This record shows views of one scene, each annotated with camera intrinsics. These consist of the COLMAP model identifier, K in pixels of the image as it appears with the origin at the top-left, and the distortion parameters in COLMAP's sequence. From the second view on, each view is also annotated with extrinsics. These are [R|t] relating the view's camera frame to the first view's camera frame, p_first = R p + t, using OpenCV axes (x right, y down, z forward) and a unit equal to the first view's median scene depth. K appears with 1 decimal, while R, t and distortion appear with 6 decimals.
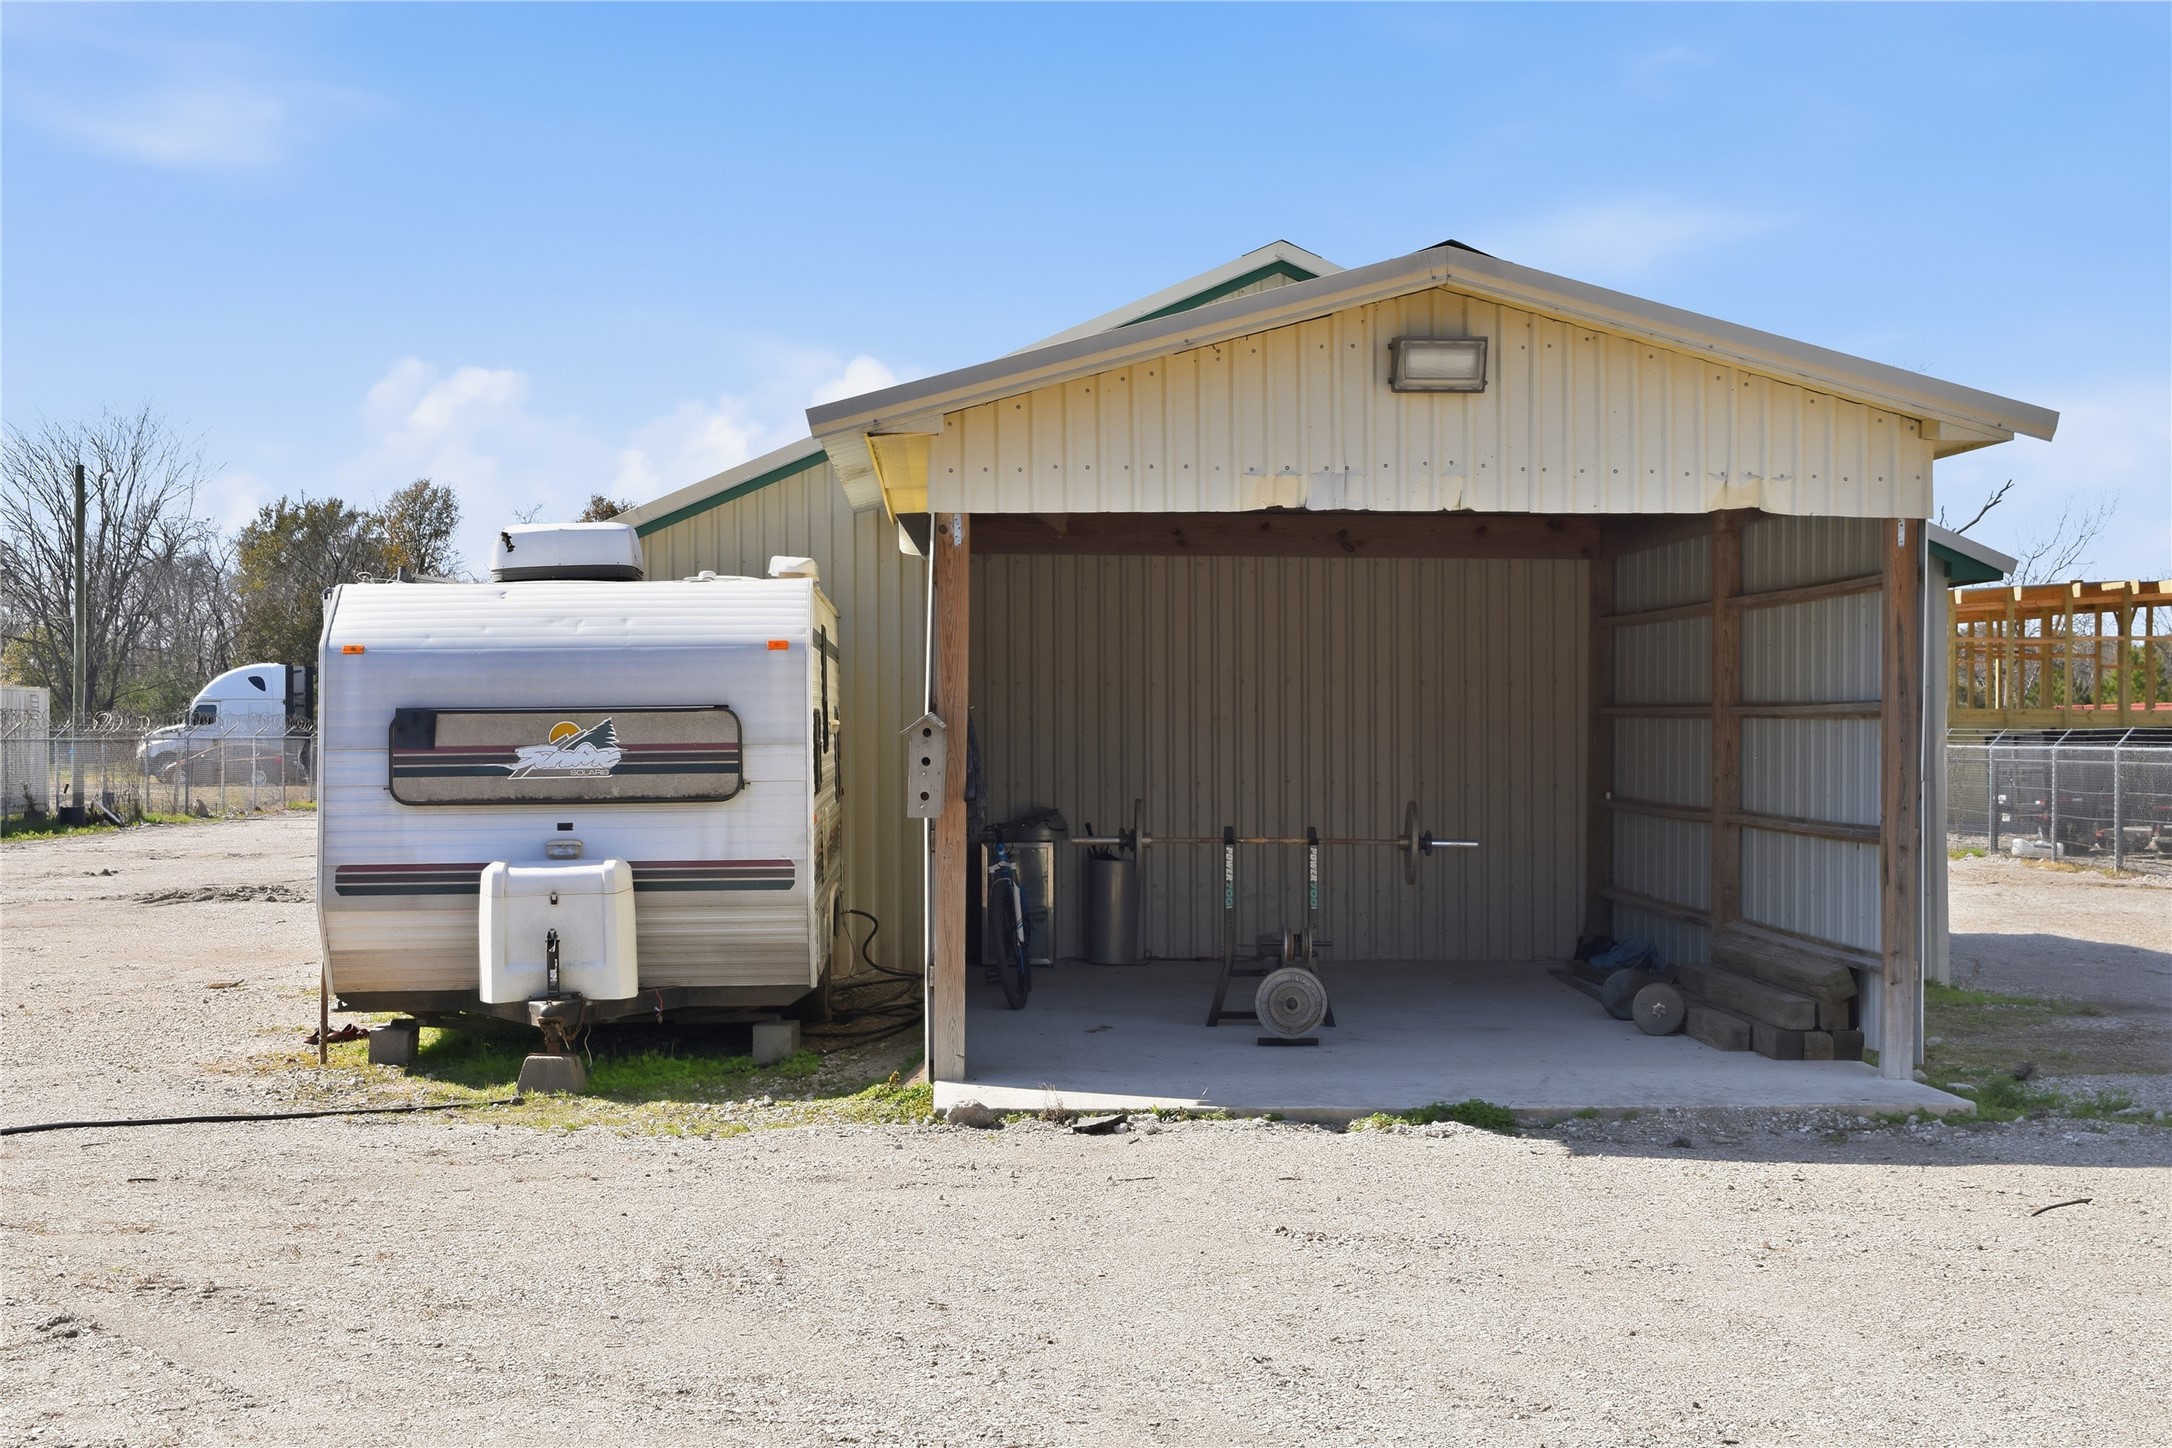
lens RADIAL K [[3031.6, 0, 1165.7], [0, 3031.6, 724.4], [0, 0, 1]] dist [-0.019106, -0.034168]
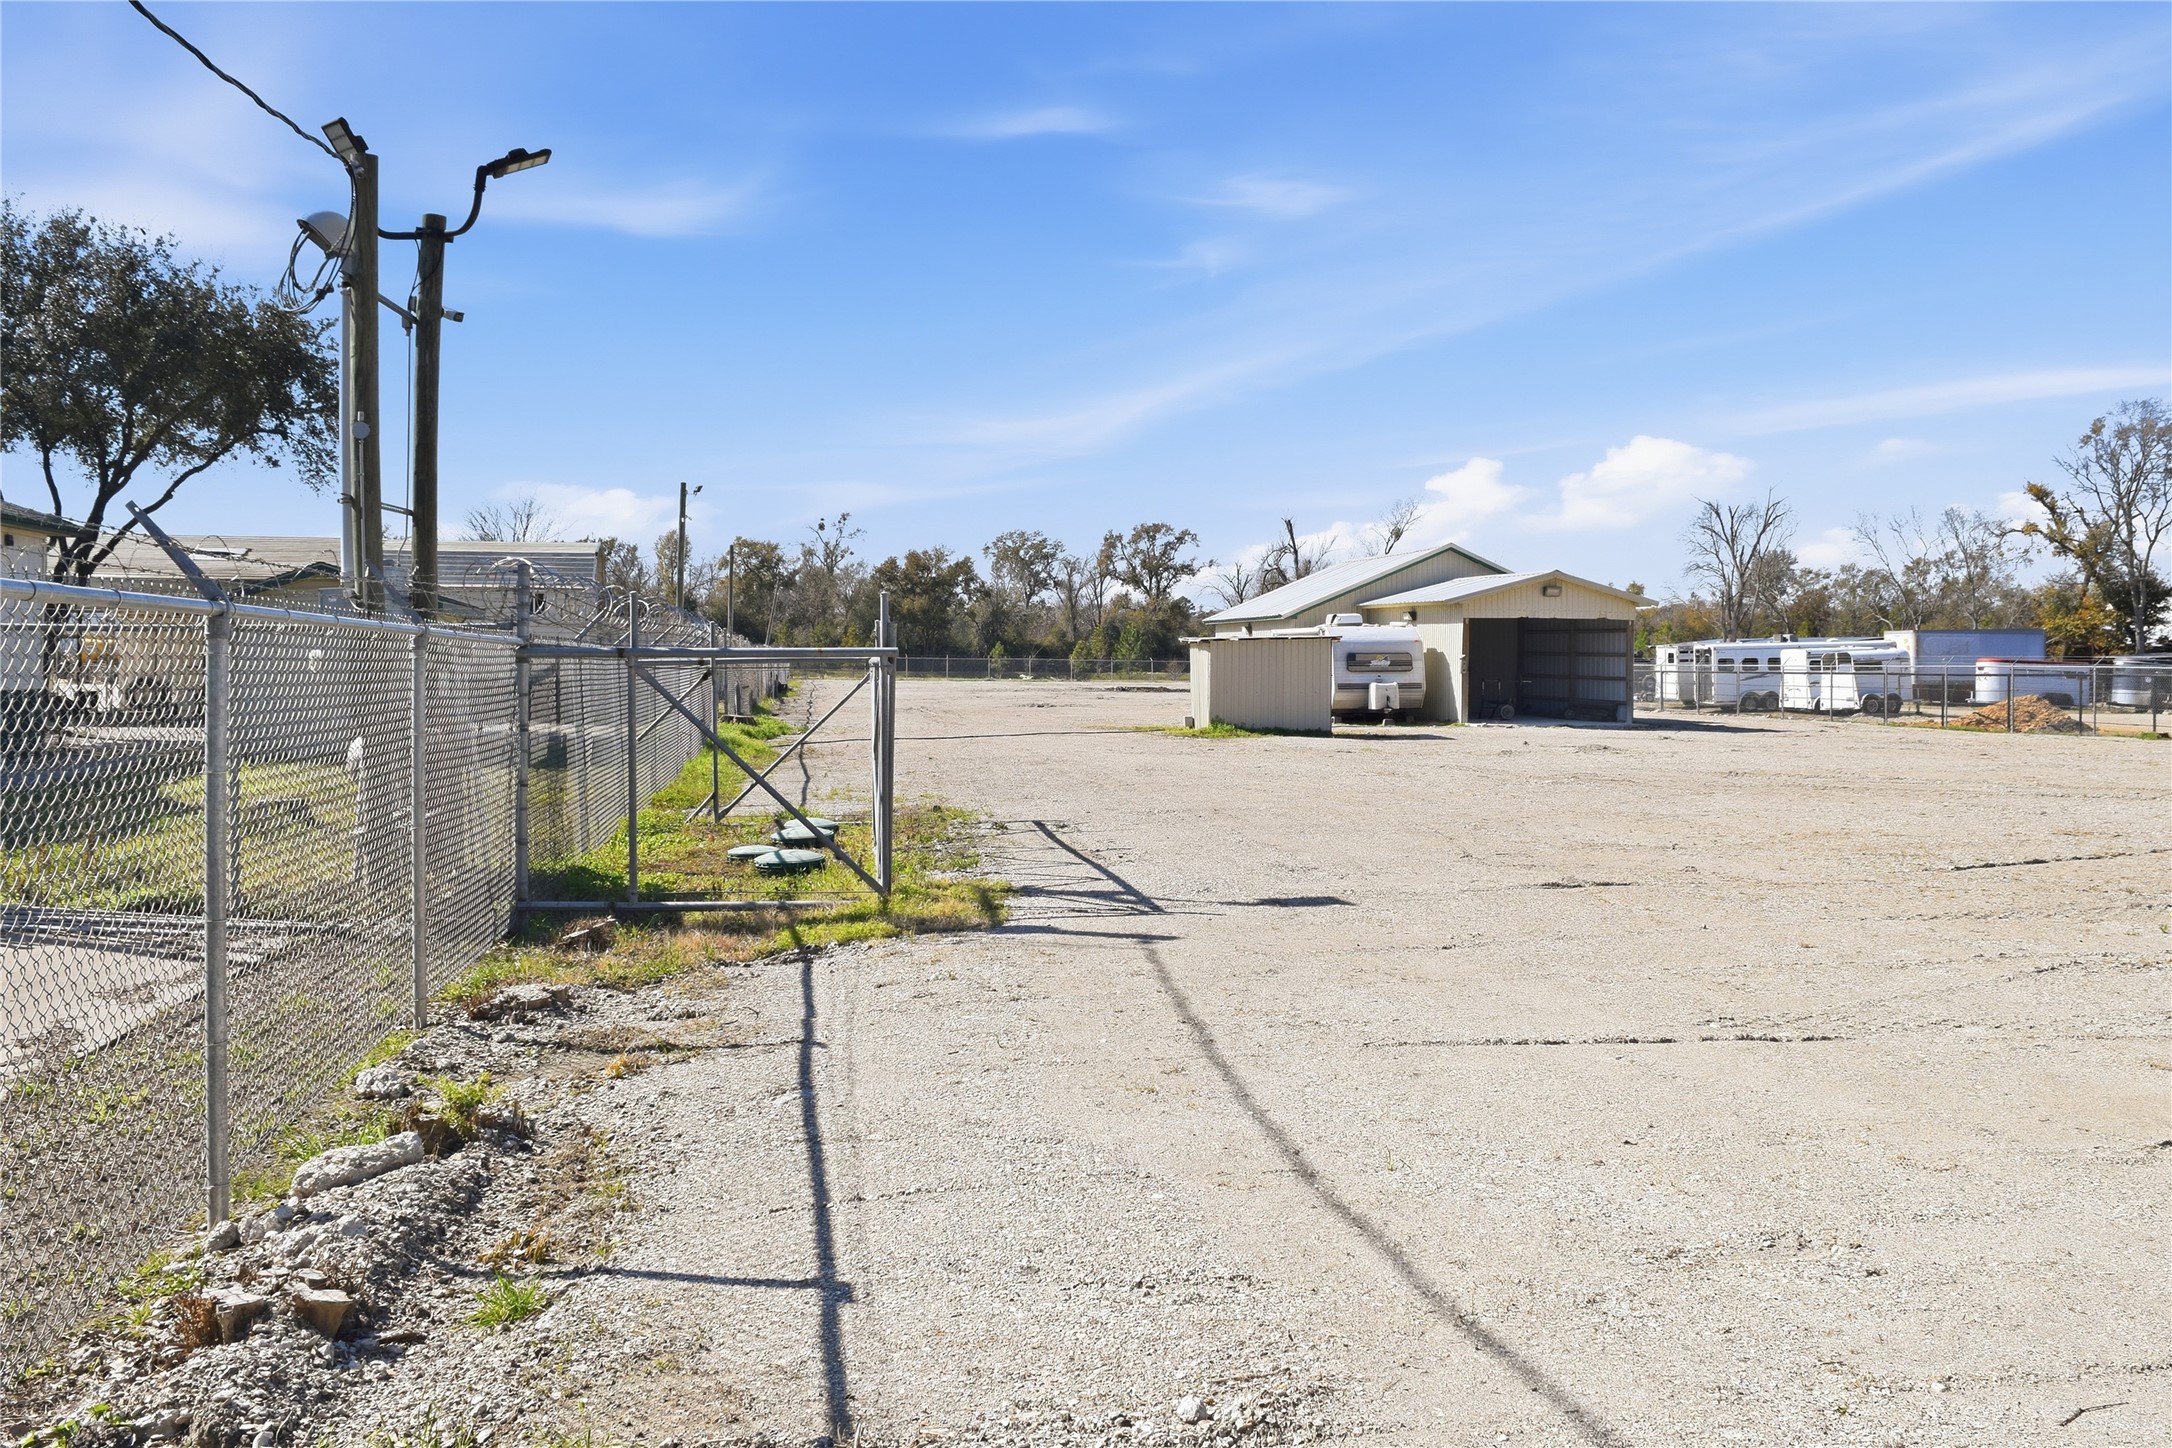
lens RADIAL K [[1792.6, 0, 1085.7], [0, 1792.6, 641.6], [0, 0, 1]] dist [-0.128852, 0.003760]
pose [[0.992928, 0.002612, 0.118692, -1.055649], [-0.002026, 0.999985, -0.005061, -0.008629], [-0.118704, 0.004785, 0.992918, -1.960308]]
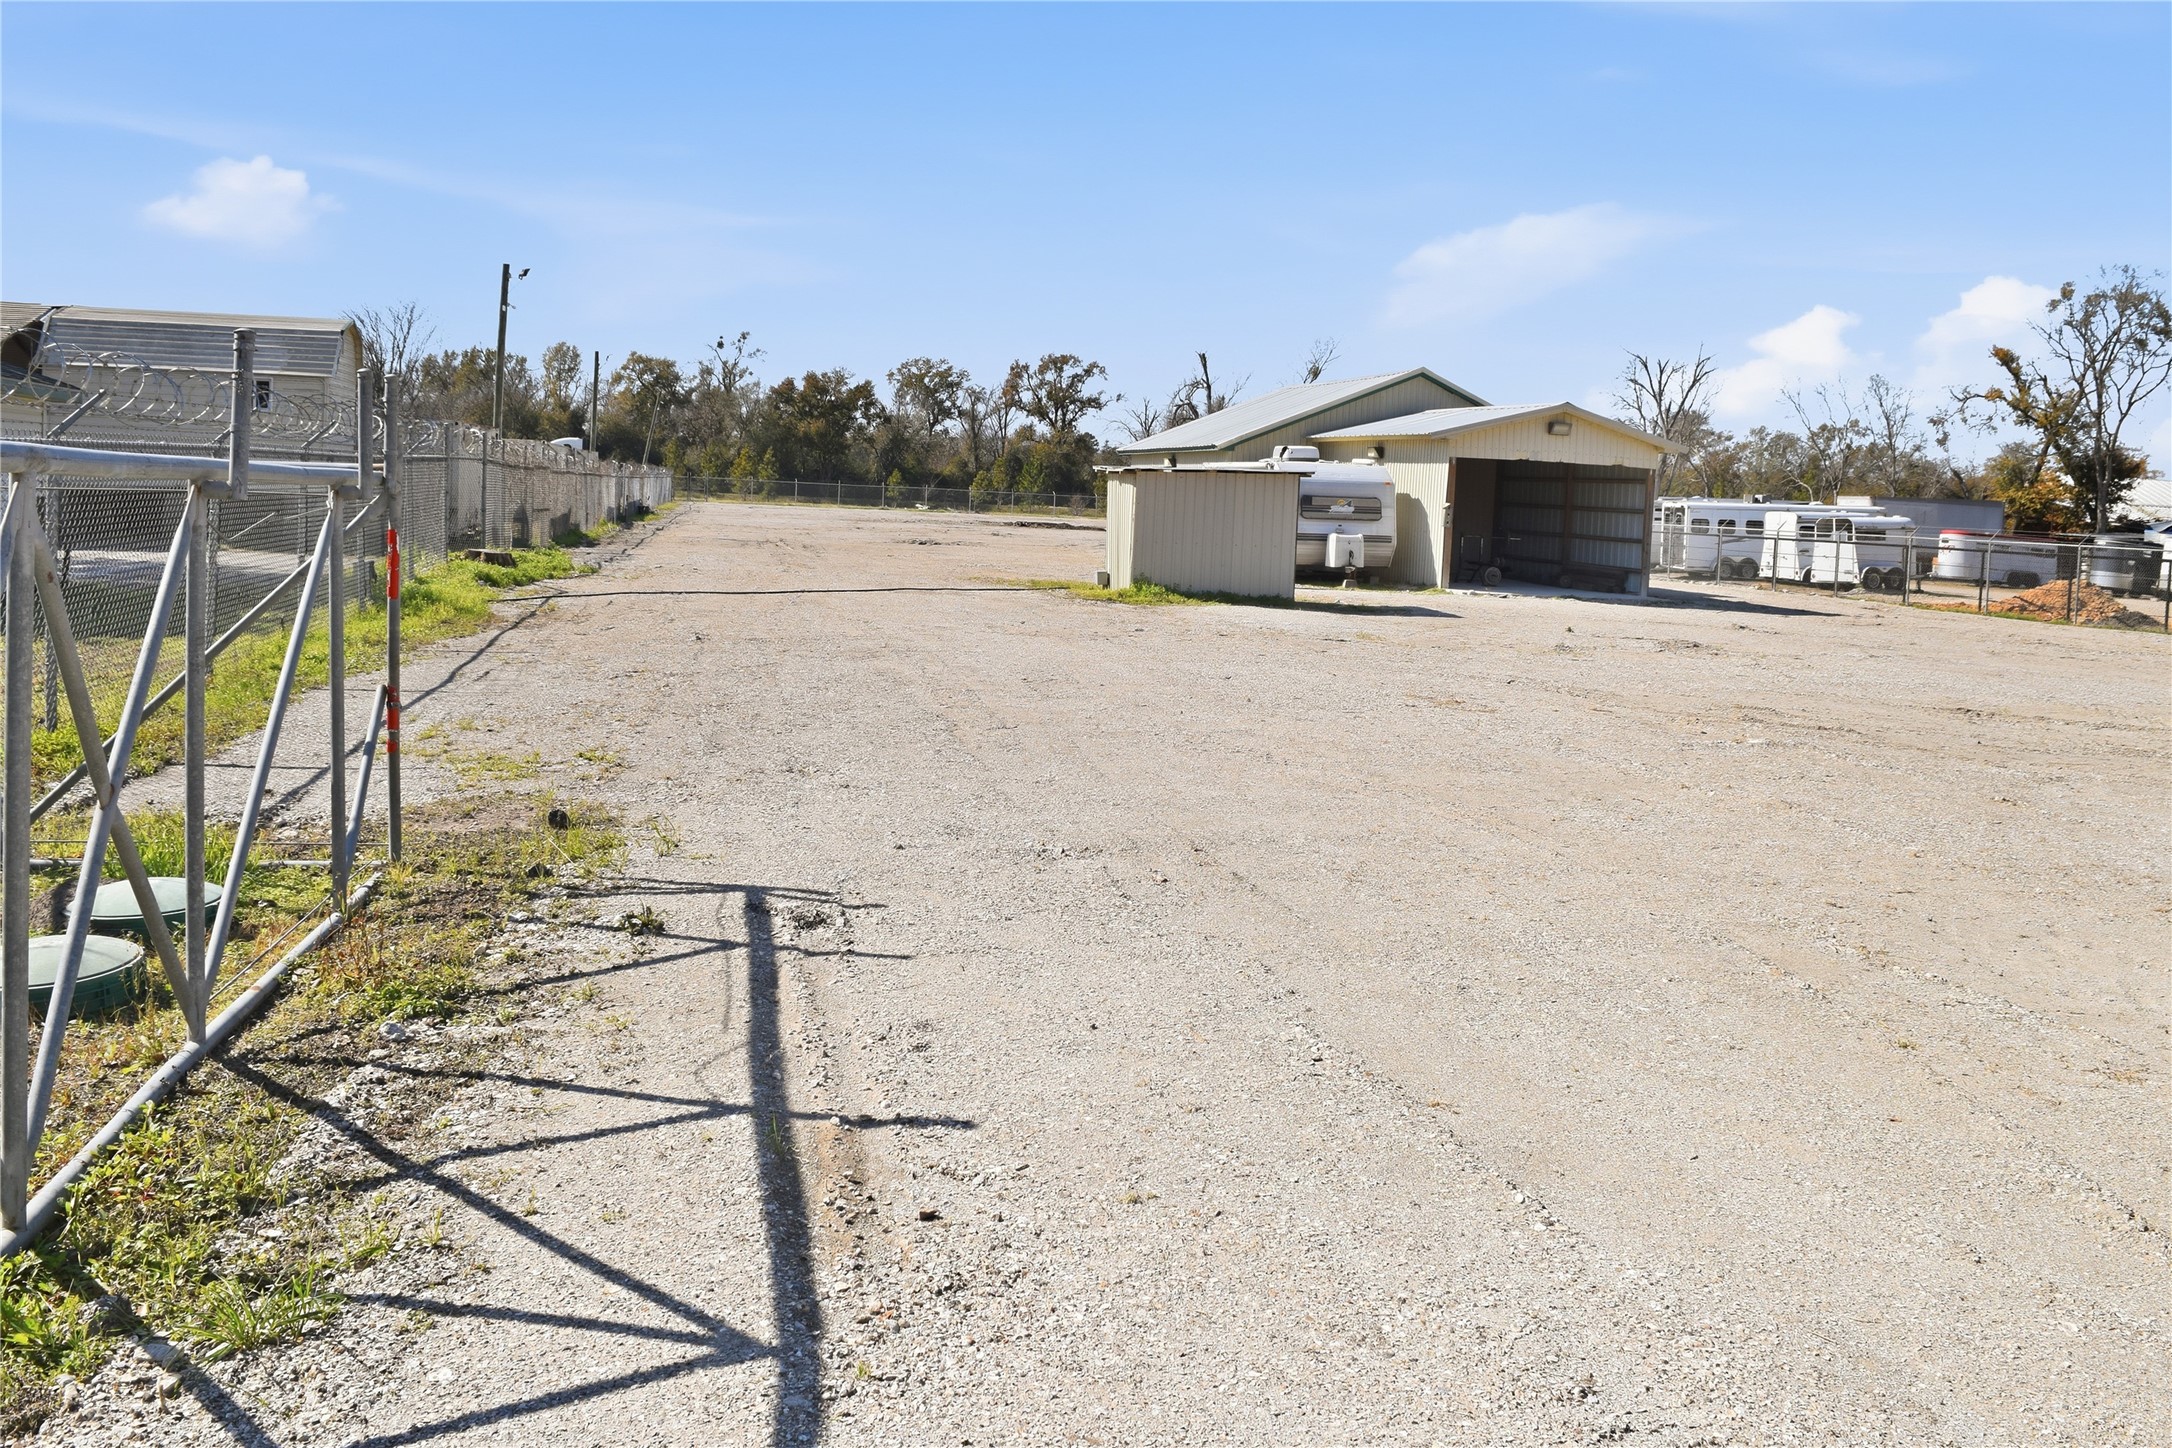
lens RADIAL K [[1717.8, 0, 1082.2], [0, 1717.8, 590.9], [0, 0, 1]] dist [-0.133335, 0.007736]
pose [[0.984442, 0.028912, 0.173316, -0.943662], [-0.039972, 0.997357, 0.060669, -0.004738], [-0.171103, -0.066653, 0.982996, -1.232093]]
